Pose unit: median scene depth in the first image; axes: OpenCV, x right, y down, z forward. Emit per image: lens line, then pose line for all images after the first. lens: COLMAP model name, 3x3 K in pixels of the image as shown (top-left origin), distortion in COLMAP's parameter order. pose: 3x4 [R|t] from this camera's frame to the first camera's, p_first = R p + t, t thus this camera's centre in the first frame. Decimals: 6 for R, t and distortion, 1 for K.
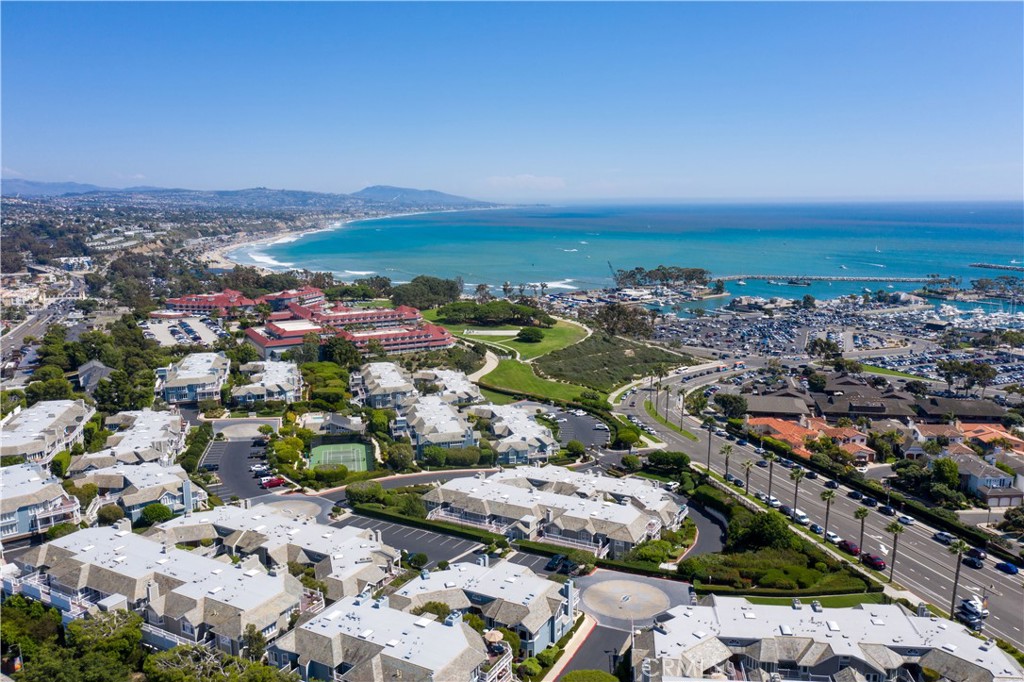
lens RADIAL K [[793.6, 0, 520.9], [0, 793.6, 316.1], [0, 0, 1]] dist [-0.023598, -0.000828]
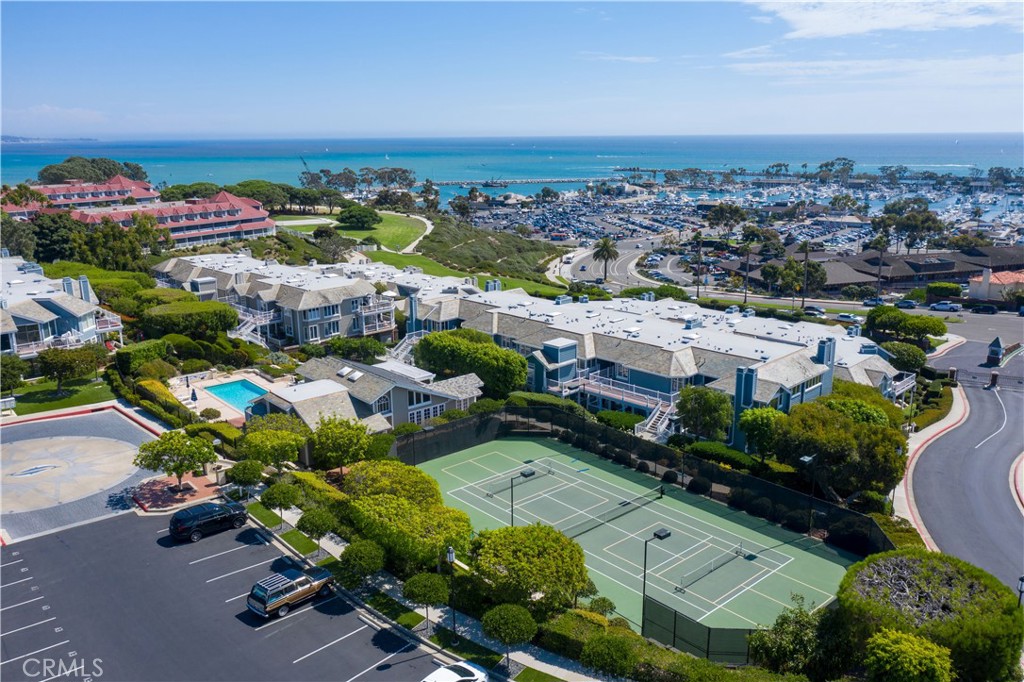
lens RADIAL K [[793.6, 0, 520.9], [0, 793.6, 316.1], [0, 0, 1]] dist [-0.023598, -0.000828]
pose [[0.864341, -0.108138, 0.491141, -0.299604], [0.069631, 0.992935, 0.096082, 0.077009], [-0.498062, -0.048849, 0.865765, 0.654166]]
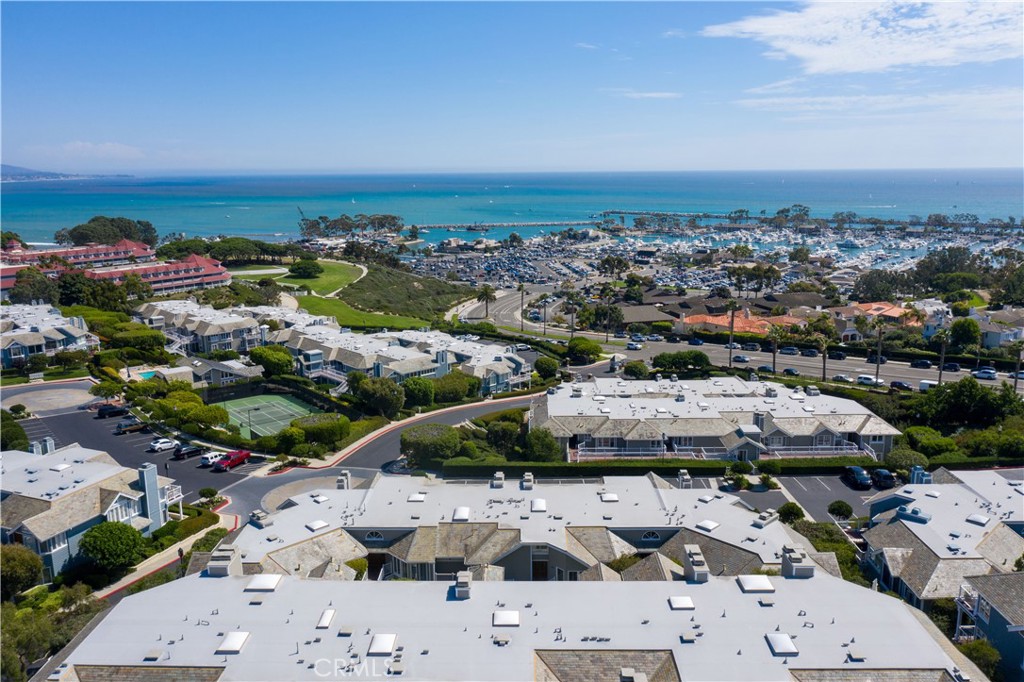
lens RADIAL K [[789.7, 0, 506.5], [0, 789.7, 341.2], [0, 0, 1]] dist [-0.004217, -0.004642]
pose [[0.888819, -0.096183, 0.448050, -0.275654], [0.066500, 0.994448, 0.081559, 0.070357], [-0.453407, -0.042696, 0.890280, 0.310743]]
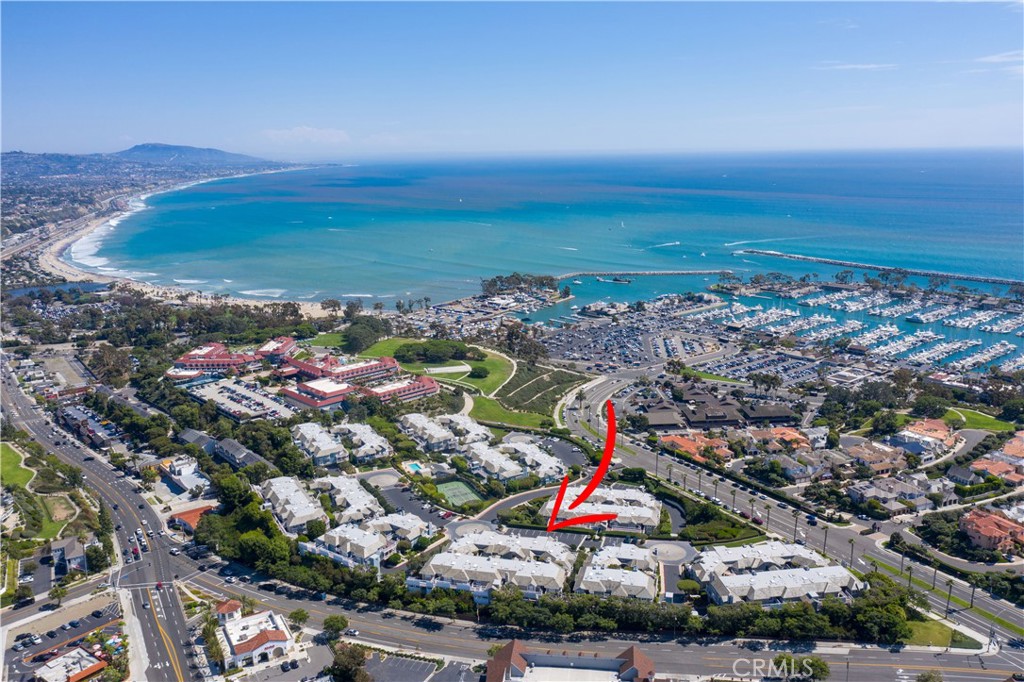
lens RADIAL K [[793.6, 0, 520.9], [0, 793.6, 316.1], [0, 0, 1]] dist [-0.023598, -0.000828]
pose [[0.965385, -0.058883, 0.254095, -0.421778], [0.043910, 0.996970, 0.064205, -0.253468], [-0.257105, -0.050826, 0.965046, -0.553341]]
